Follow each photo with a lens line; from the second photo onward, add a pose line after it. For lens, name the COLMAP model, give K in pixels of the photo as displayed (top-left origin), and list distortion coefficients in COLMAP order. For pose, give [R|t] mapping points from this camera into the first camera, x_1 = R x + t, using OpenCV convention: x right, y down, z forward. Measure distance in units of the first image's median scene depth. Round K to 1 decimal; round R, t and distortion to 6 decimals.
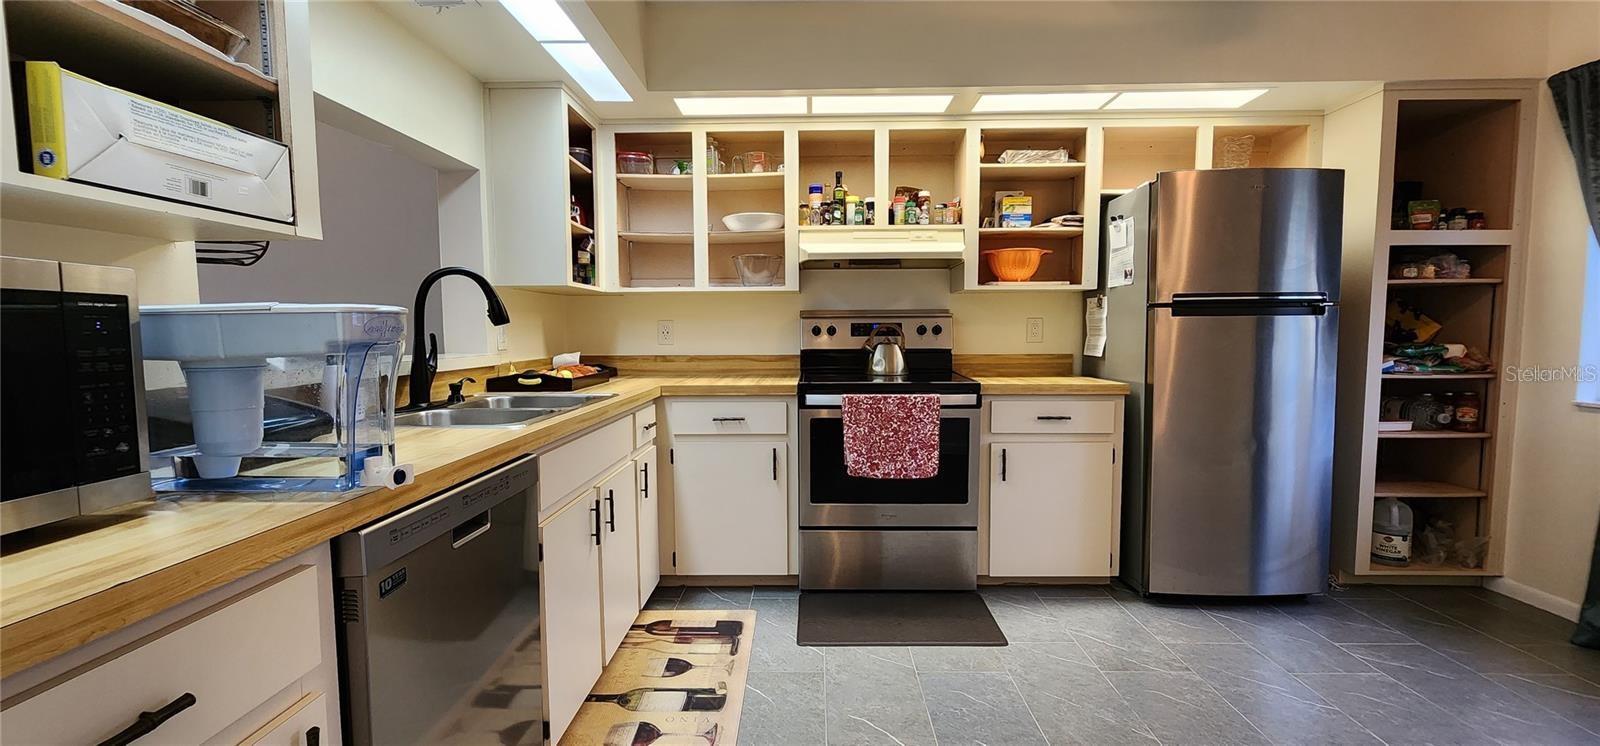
lens RADIAL K [[662.6, 0, 800.0], [0, 662.6, 373.0], [0, 0, 1]] dist [0.007230, -0.000008]
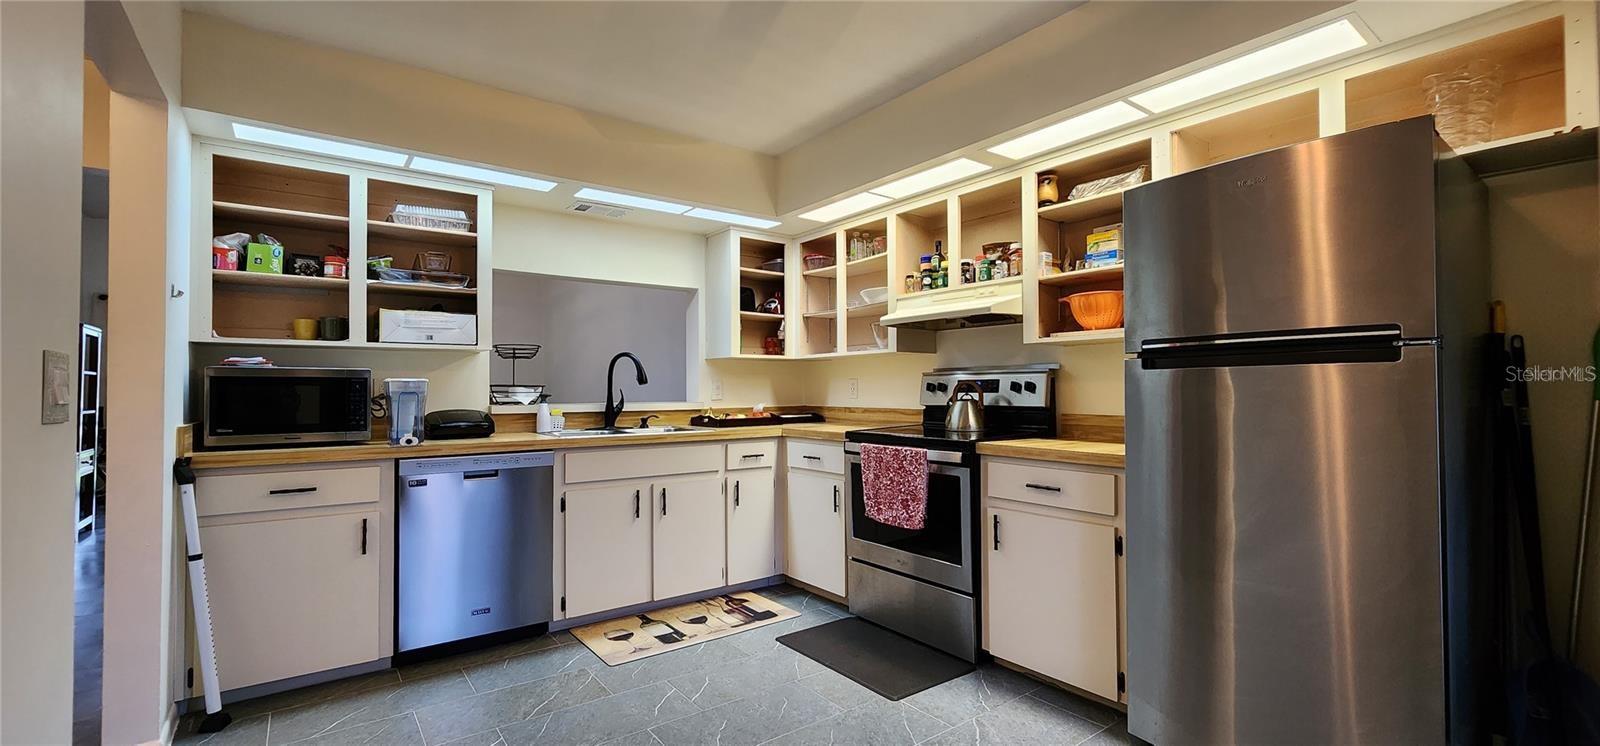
lens RADIAL K [[662.6, 0, 800.0], [0, 662.6, 373.0], [0, 0, 1]] dist [0.007230, -0.000008]
pose [[0.612569, -0.017372, -0.790226, 0.878336], [-0.049544, 0.996949, -0.060321, -0.013551], [0.788863, 0.076102, 0.609839, 0.204576]]
